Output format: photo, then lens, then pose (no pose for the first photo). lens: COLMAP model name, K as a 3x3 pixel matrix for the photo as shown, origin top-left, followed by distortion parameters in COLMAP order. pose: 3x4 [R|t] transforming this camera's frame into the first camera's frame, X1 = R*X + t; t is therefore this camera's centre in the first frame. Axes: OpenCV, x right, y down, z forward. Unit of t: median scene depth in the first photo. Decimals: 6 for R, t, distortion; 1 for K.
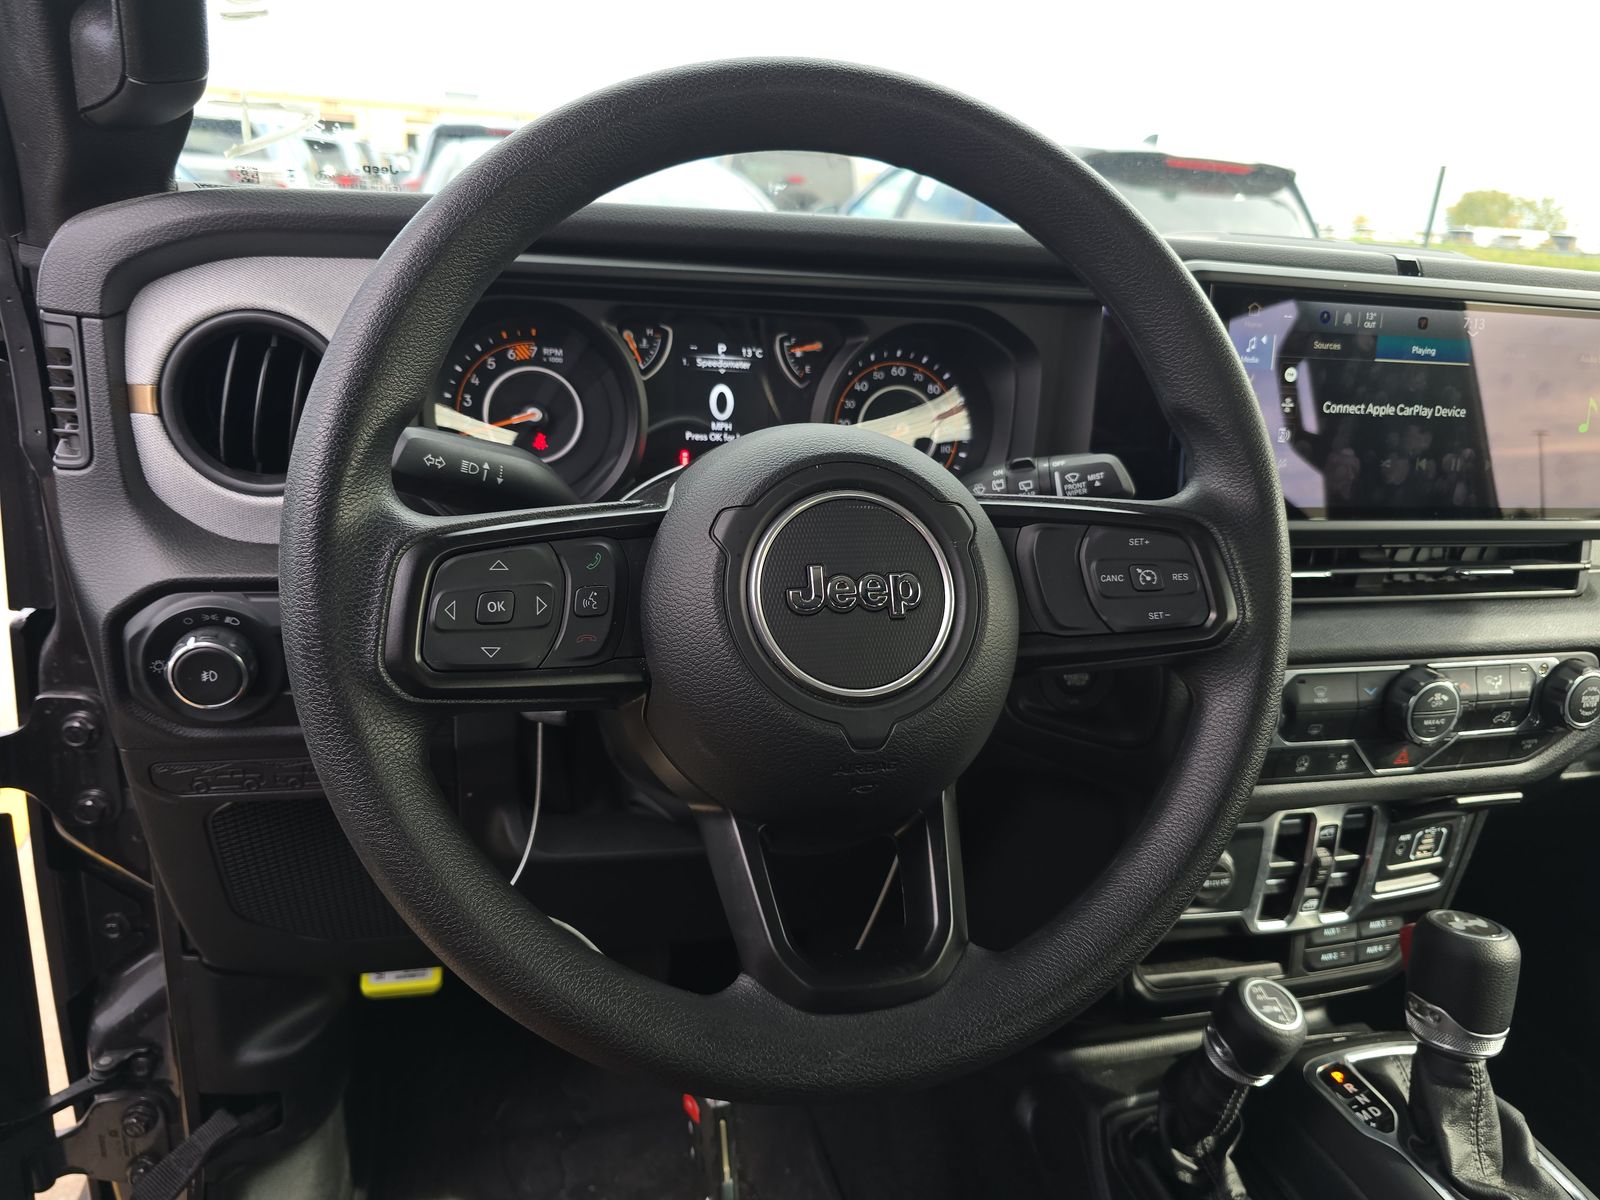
lens RADIAL K [[1106.3, 0, 800.0], [0, 1106.3, 600.0], [0, 0, 1]] dist [0.019504, -0.004576]
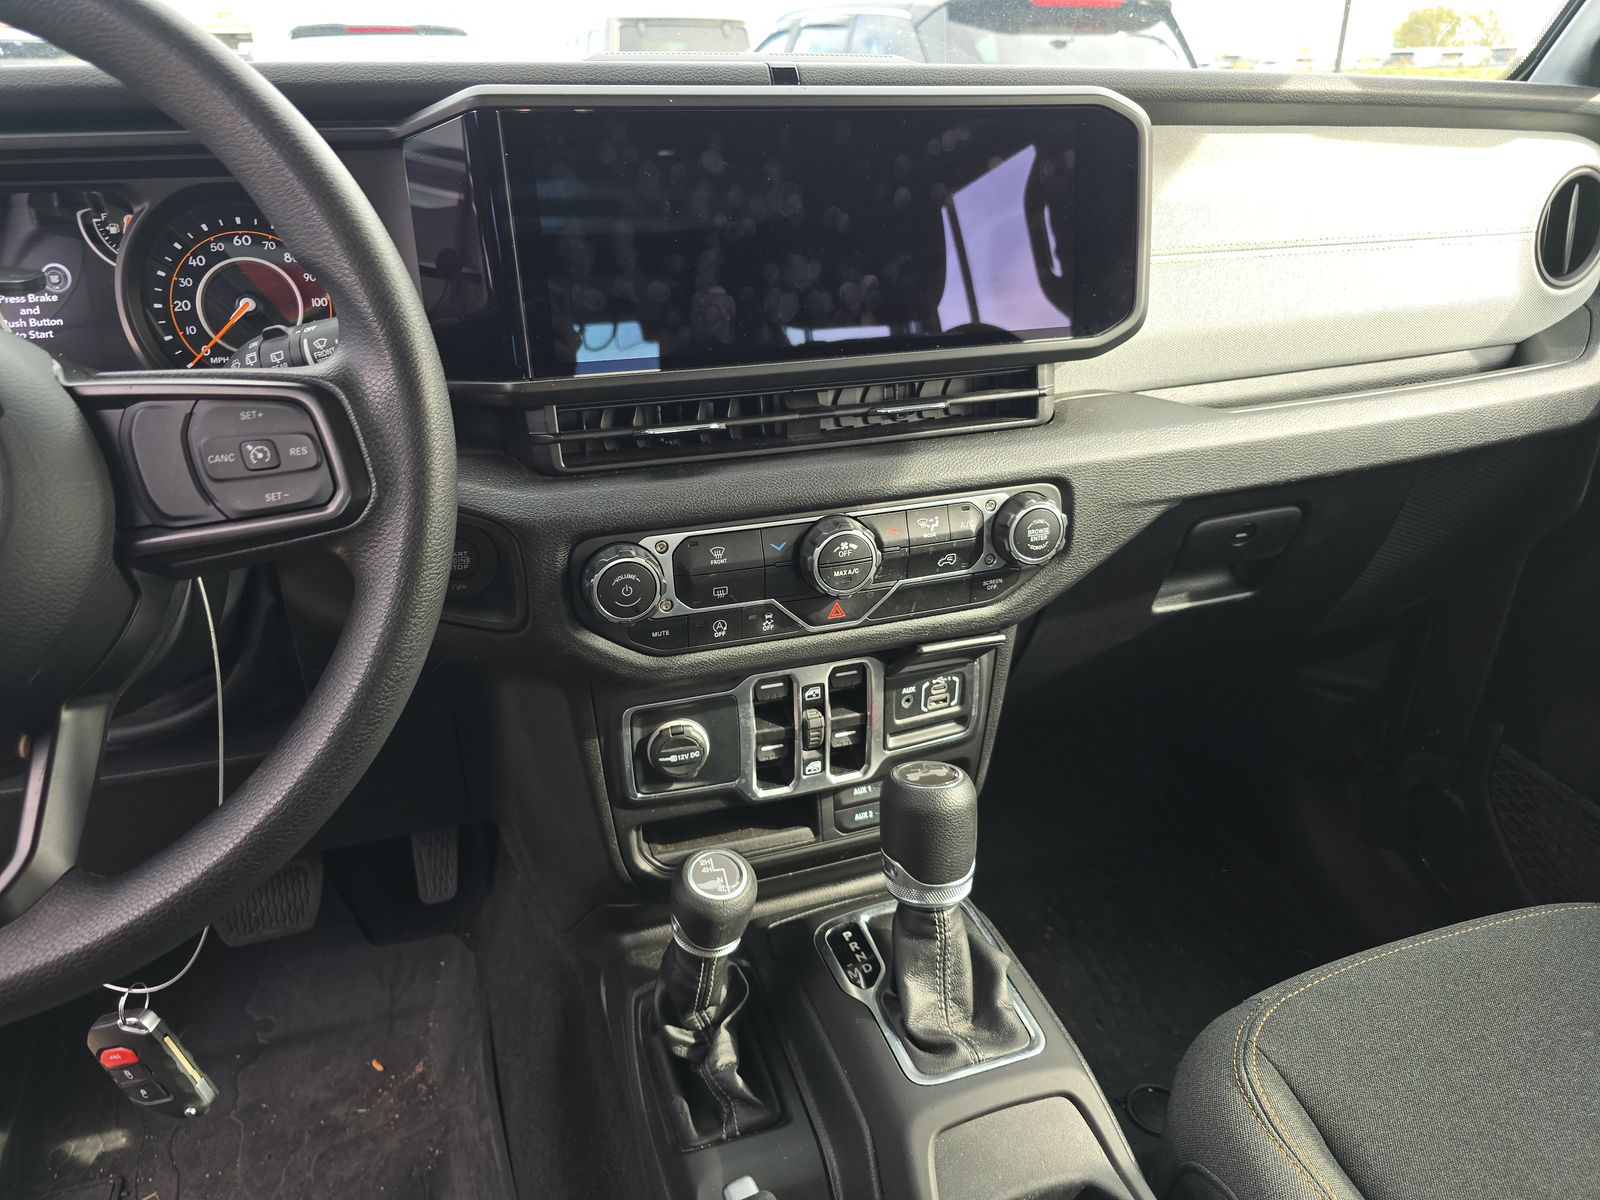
lens RADIAL K [[1077.6, 0, 799.9], [0, 1077.6, 589.5], [0, 0, 1]] dist [0.069745, -0.063421]
pose [[0.995774, -0.091739, 0.004187, 0.485666], [0.090983, 0.991706, 0.090784, 0.033883], [-0.012481, -0.090019, 0.995862, 0.074326]]
